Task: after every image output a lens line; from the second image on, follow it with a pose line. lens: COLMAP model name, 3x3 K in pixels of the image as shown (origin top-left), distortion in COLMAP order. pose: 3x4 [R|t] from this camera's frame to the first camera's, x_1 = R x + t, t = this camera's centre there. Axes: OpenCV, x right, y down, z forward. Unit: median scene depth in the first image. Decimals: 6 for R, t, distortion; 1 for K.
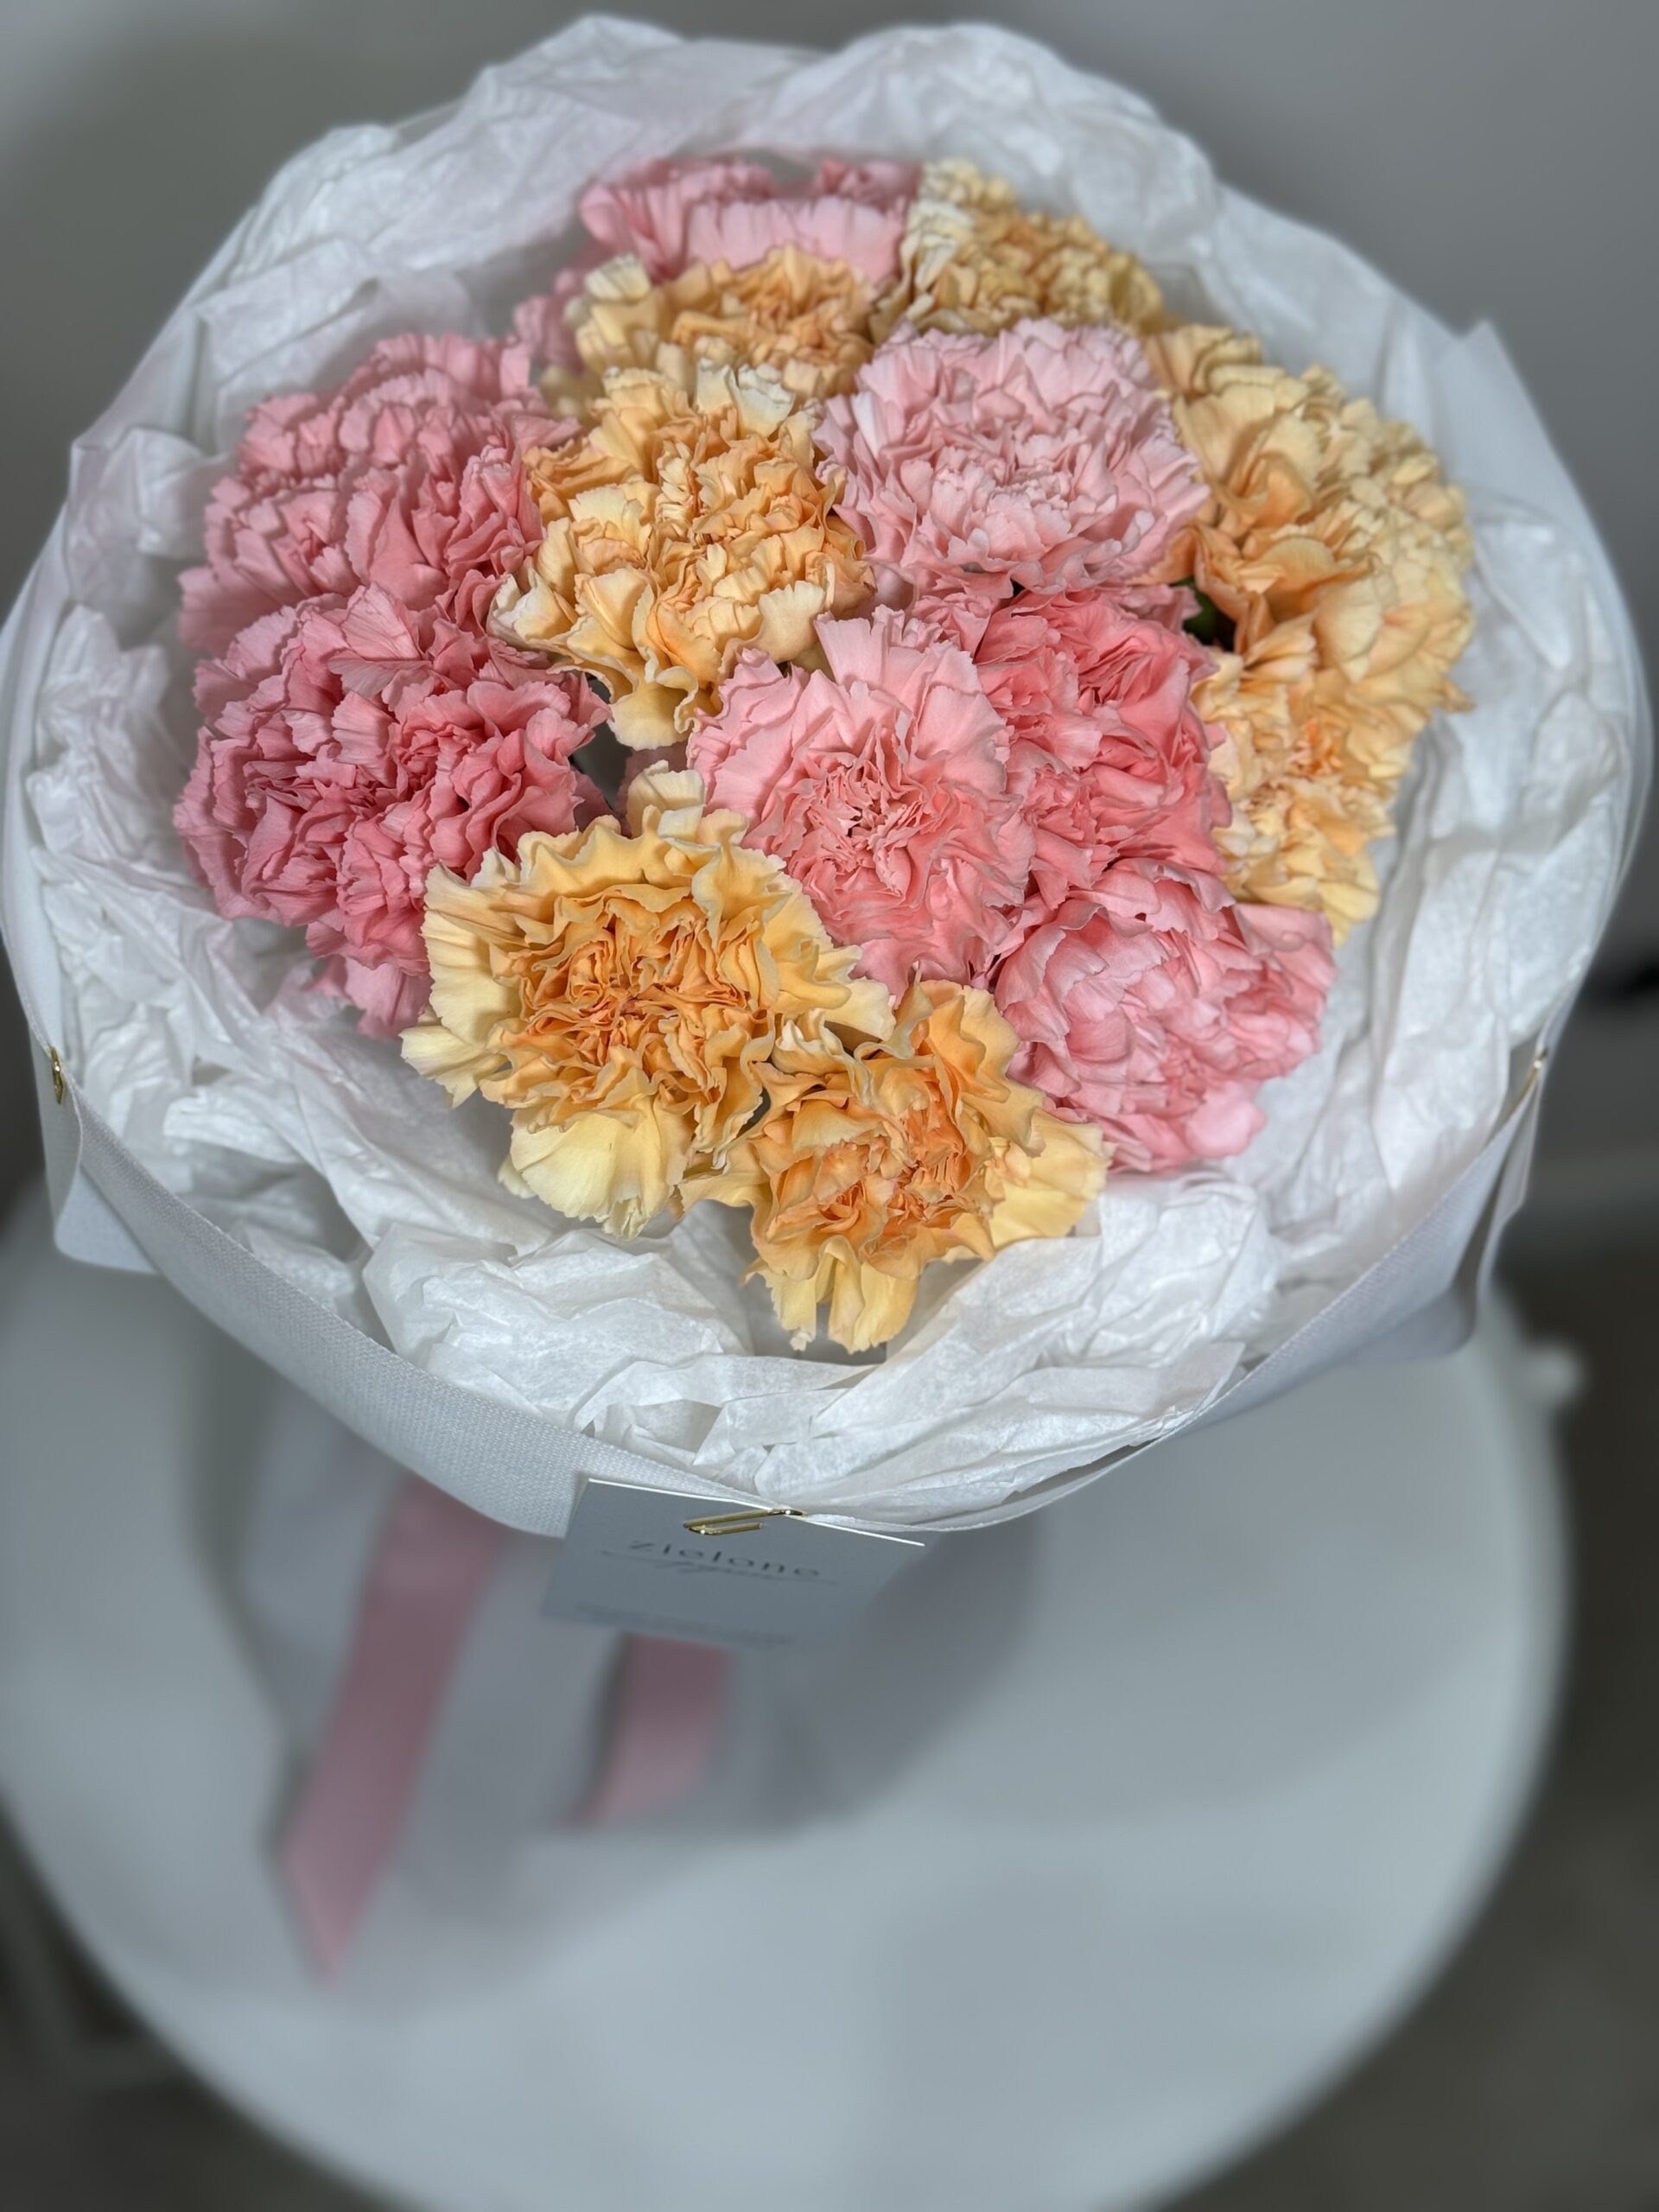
lens RADIAL K [[3177.5, 0, 829.5], [0, 3177.5, 1106.0], [0, 0, 1]] dist [0.032884, 0.771053]
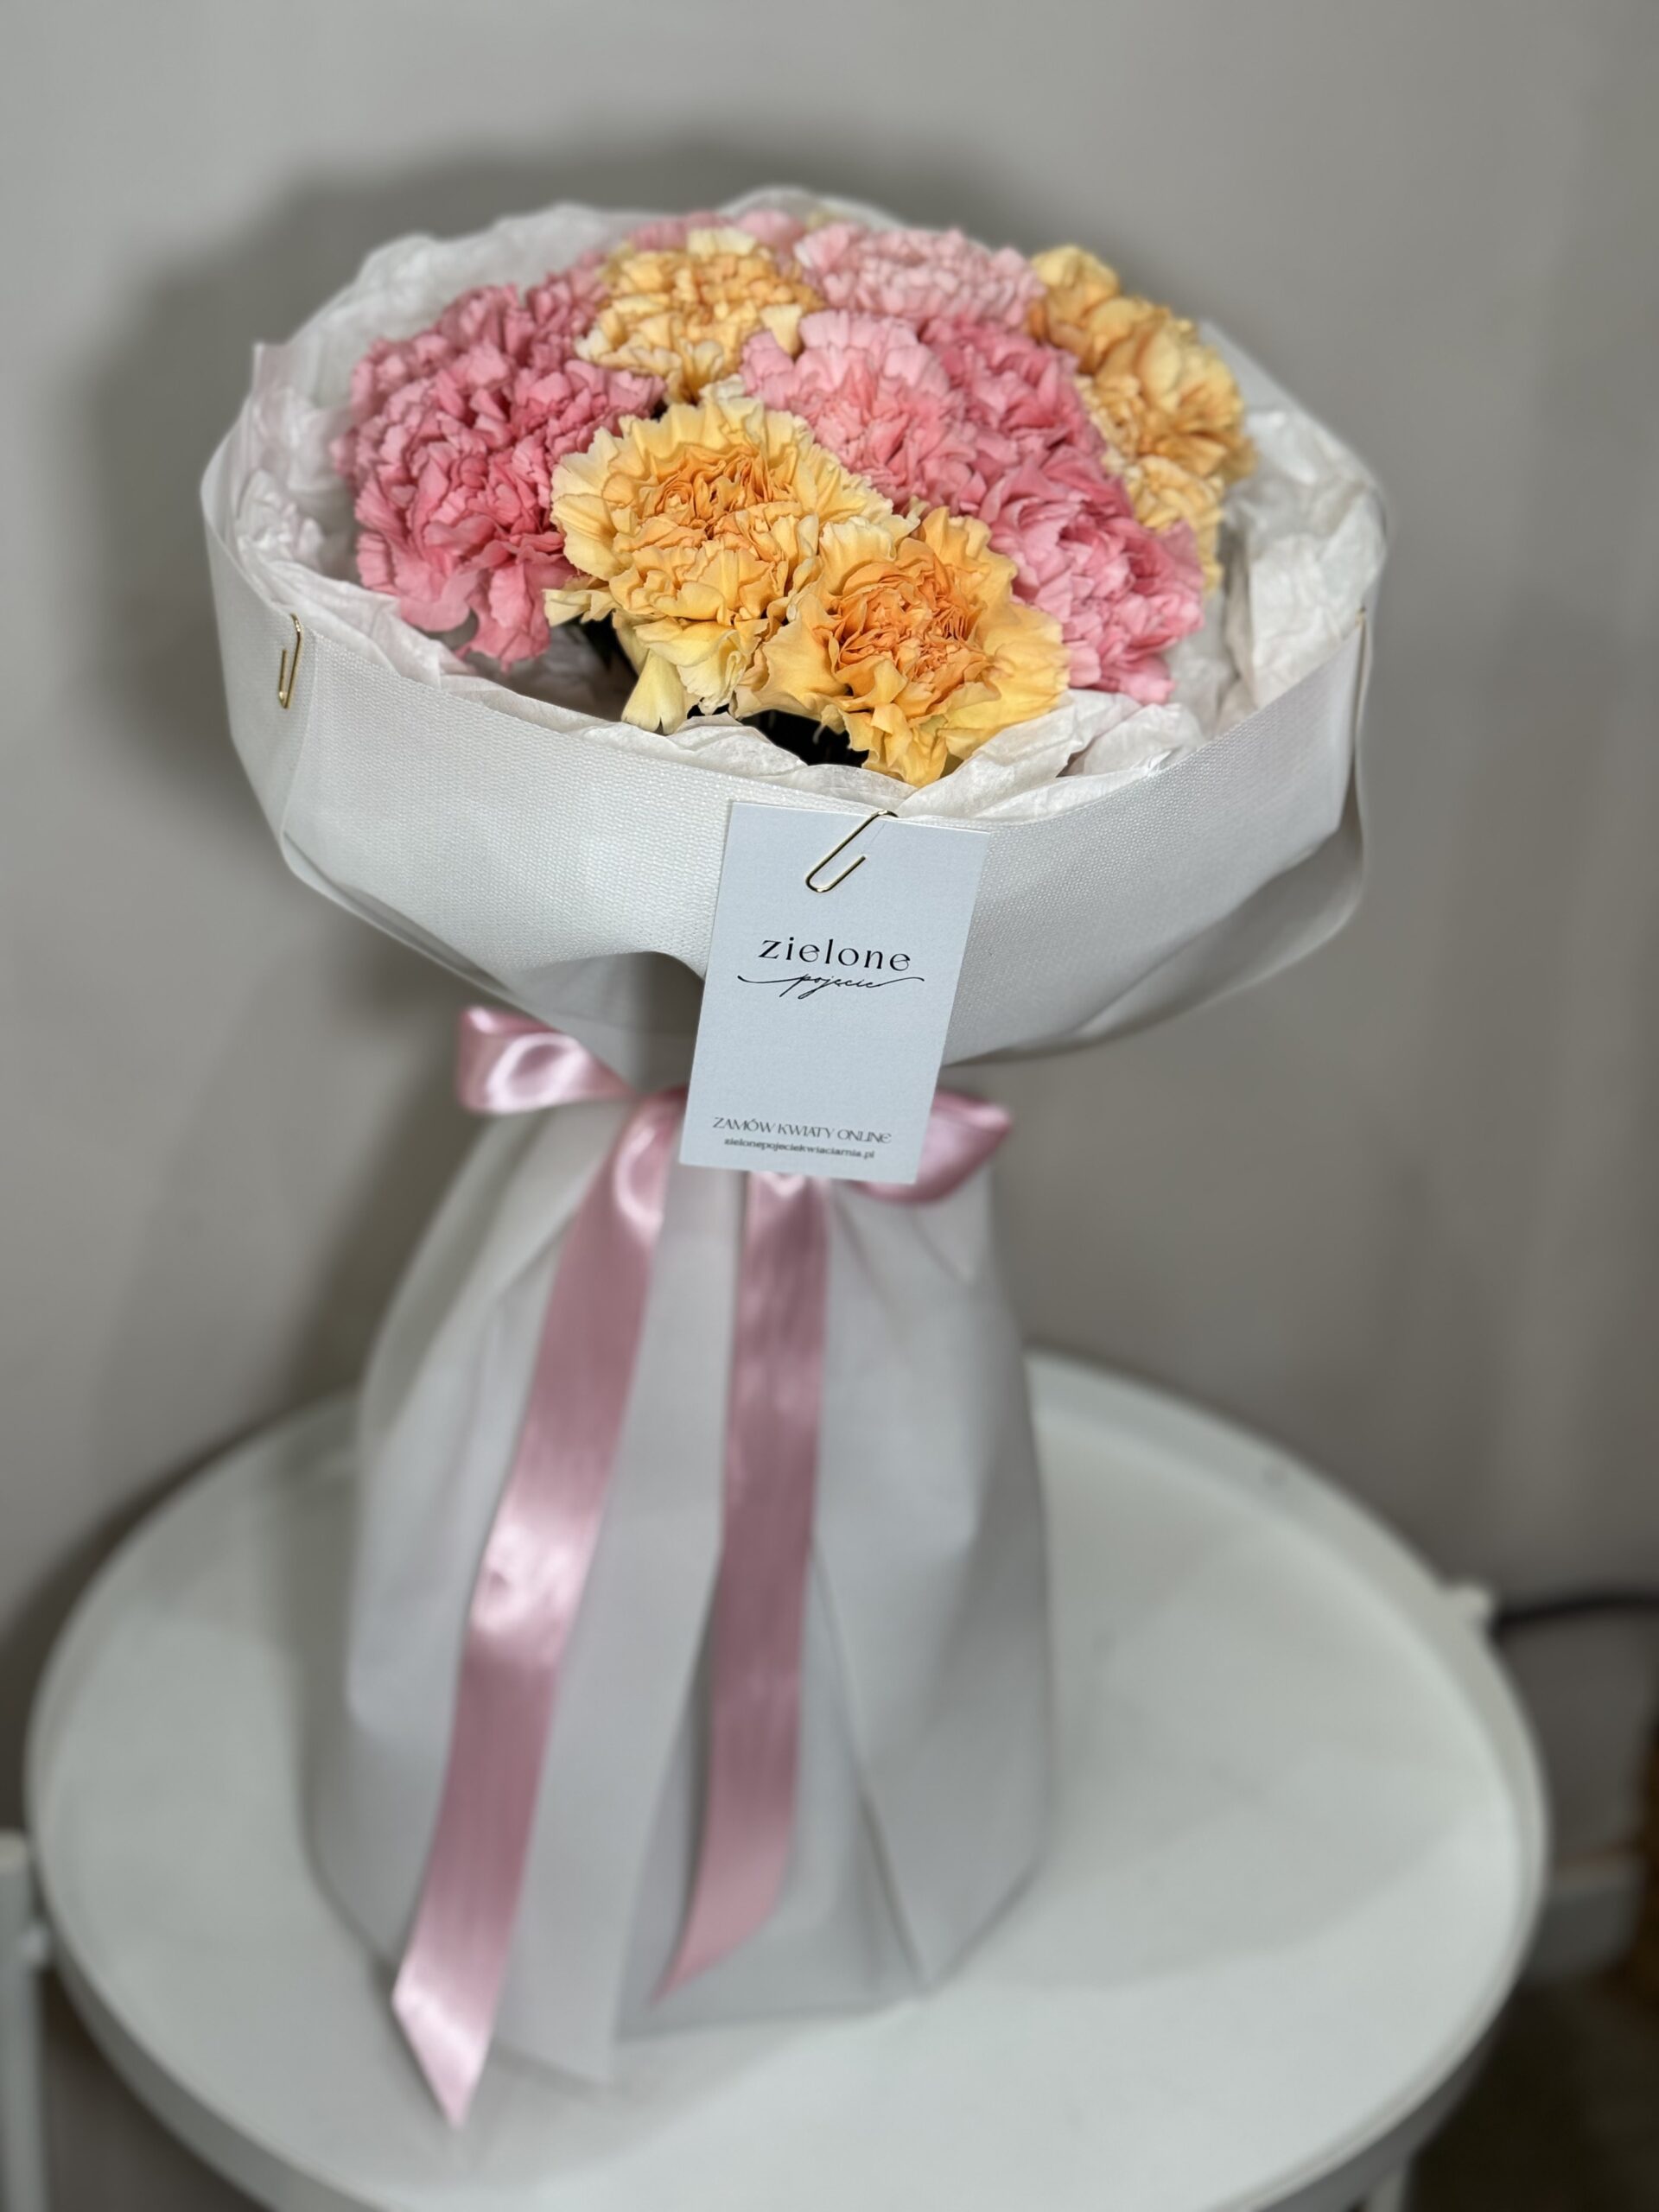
lens RADIAL K [[3177.5, 0, 829.5], [0, 3177.5, 1106.0], [0, 0, 1]] dist [0.032884, 0.771053]
pose [[0.985906, -0.119302, 0.117288, -0.195474], [0.161498, 0.861694, -0.481042, 0.822027], [-0.043677, 0.493204, 0.868817, -0.077041]]
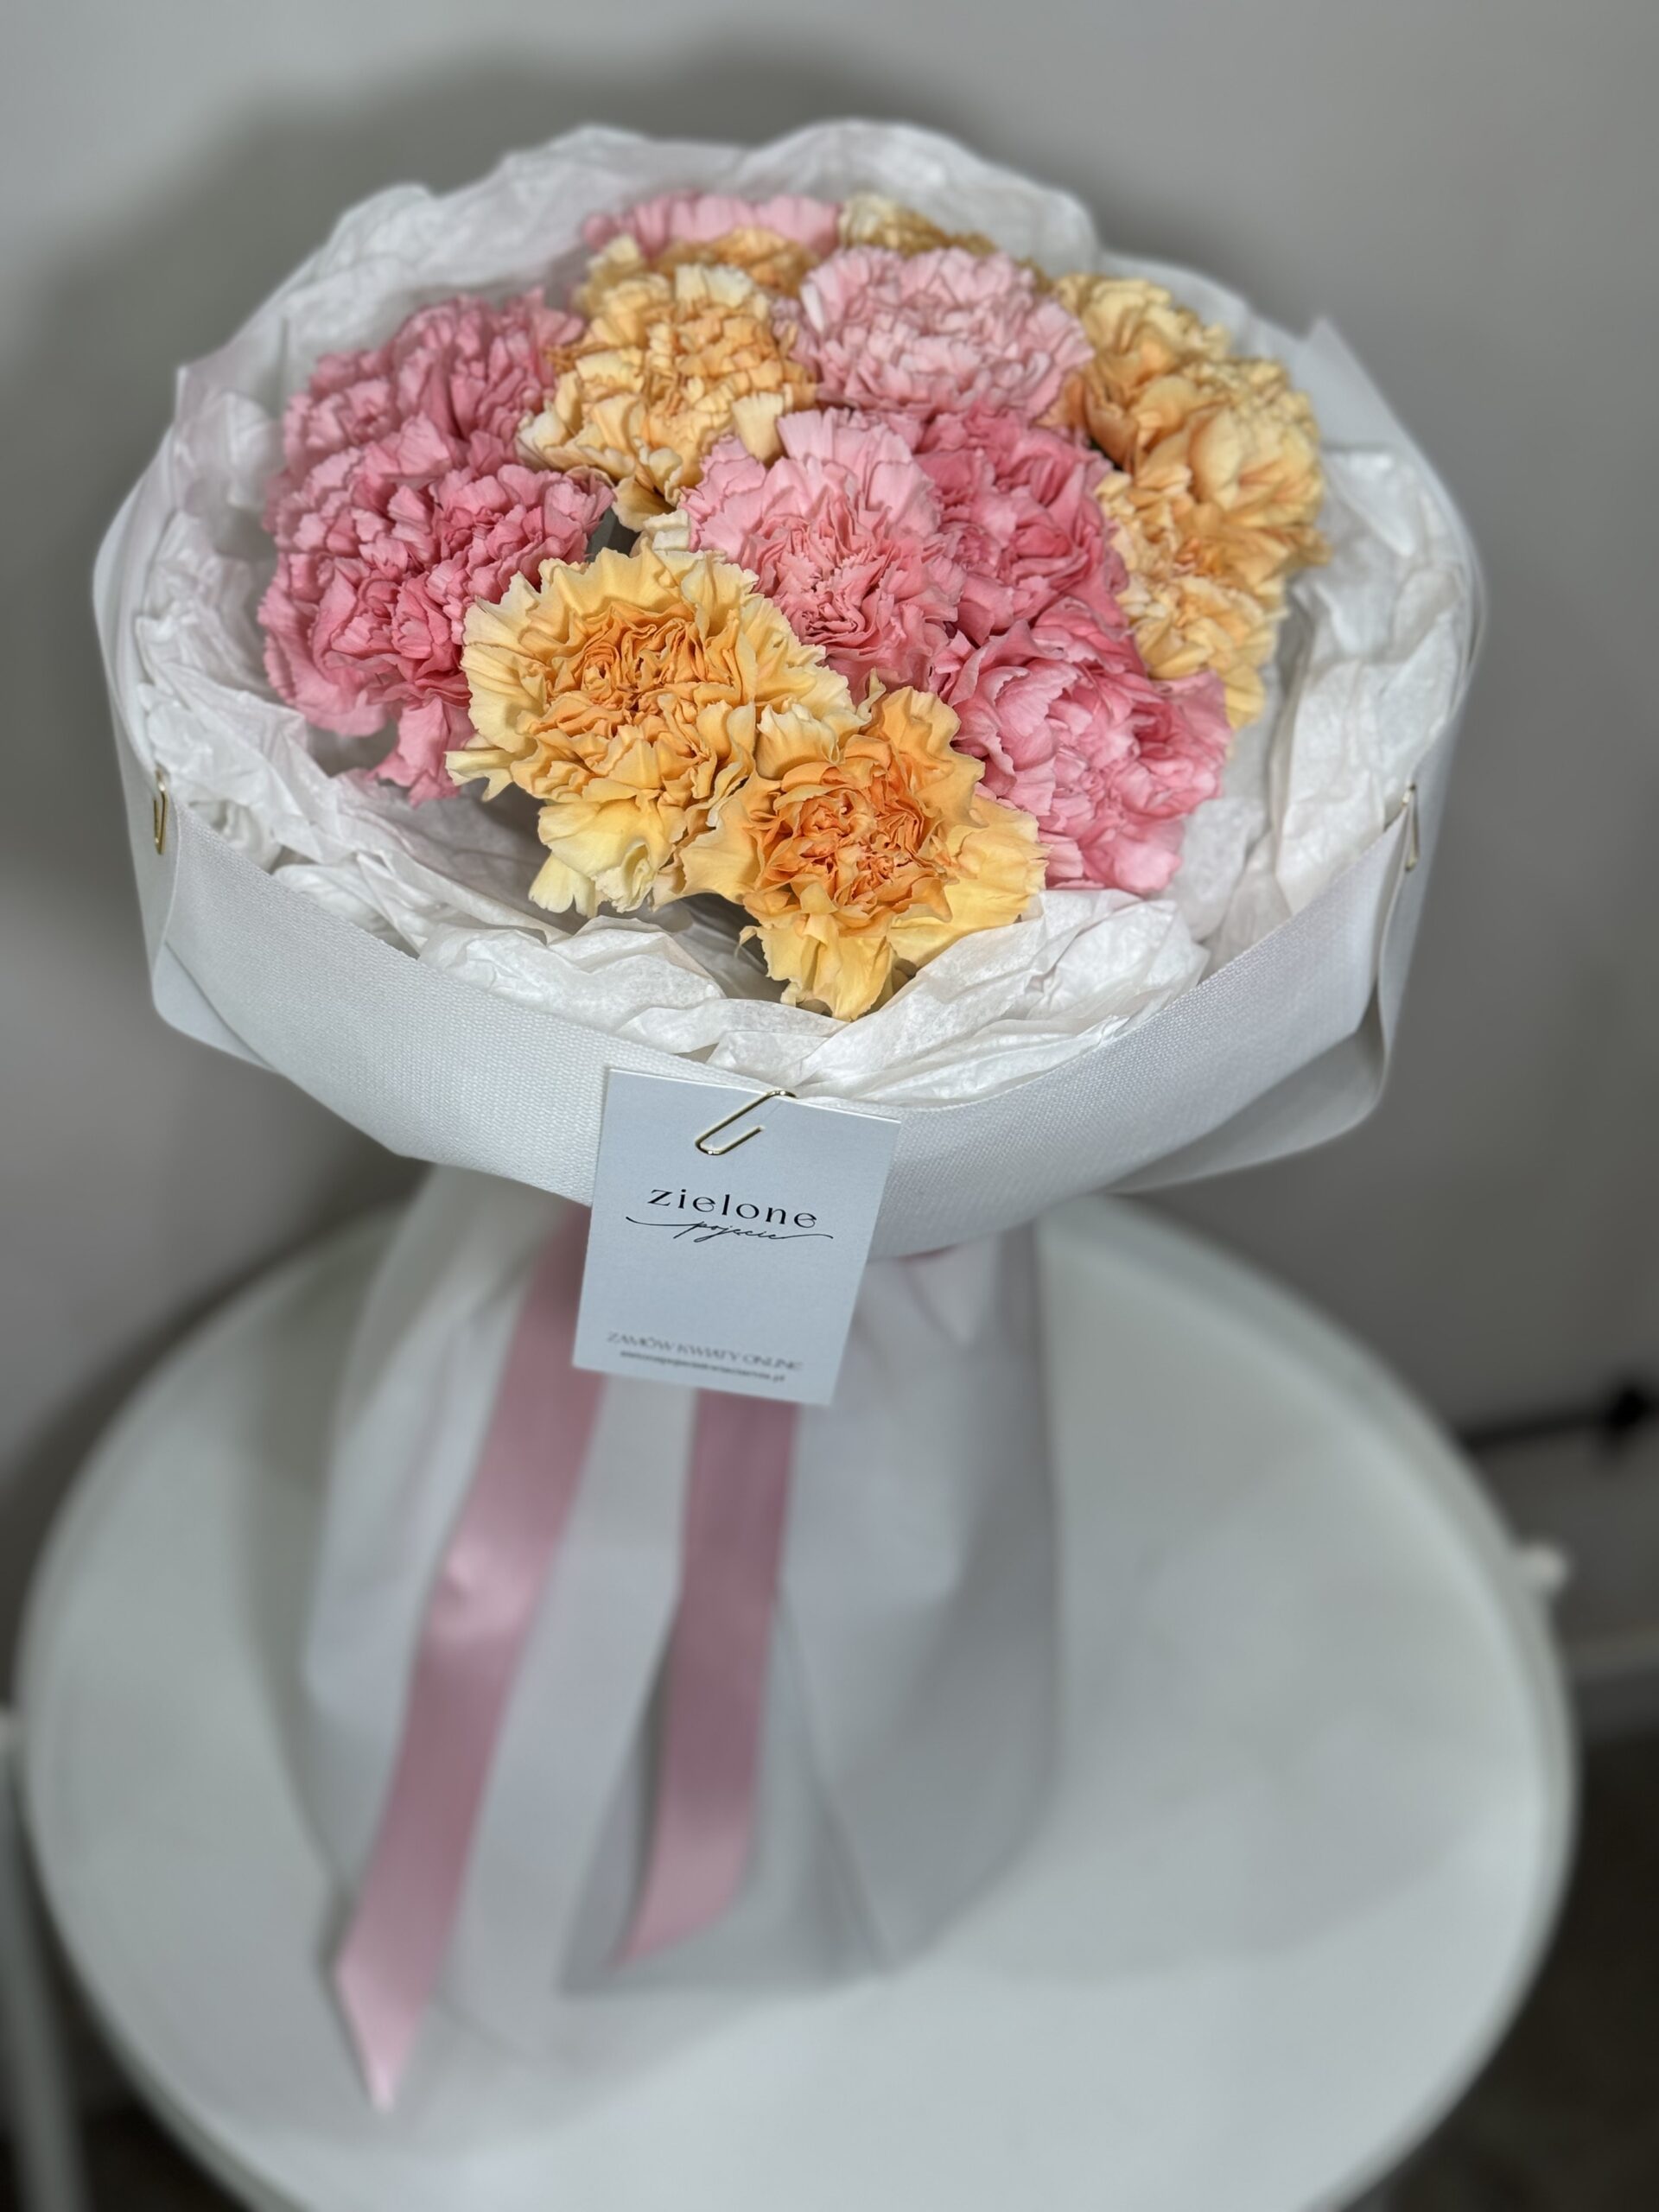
lens RADIAL K [[3177.5, 0, 829.5], [0, 3177.5, 1106.0], [0, 0, 1]] dist [0.032884, 0.771053]
pose [[0.998870, -0.047021, -0.006972, 0.011688], [0.042869, 0.954439, -0.295312, 0.454159], [0.020540, 0.294680, 0.955375, -0.101596]]
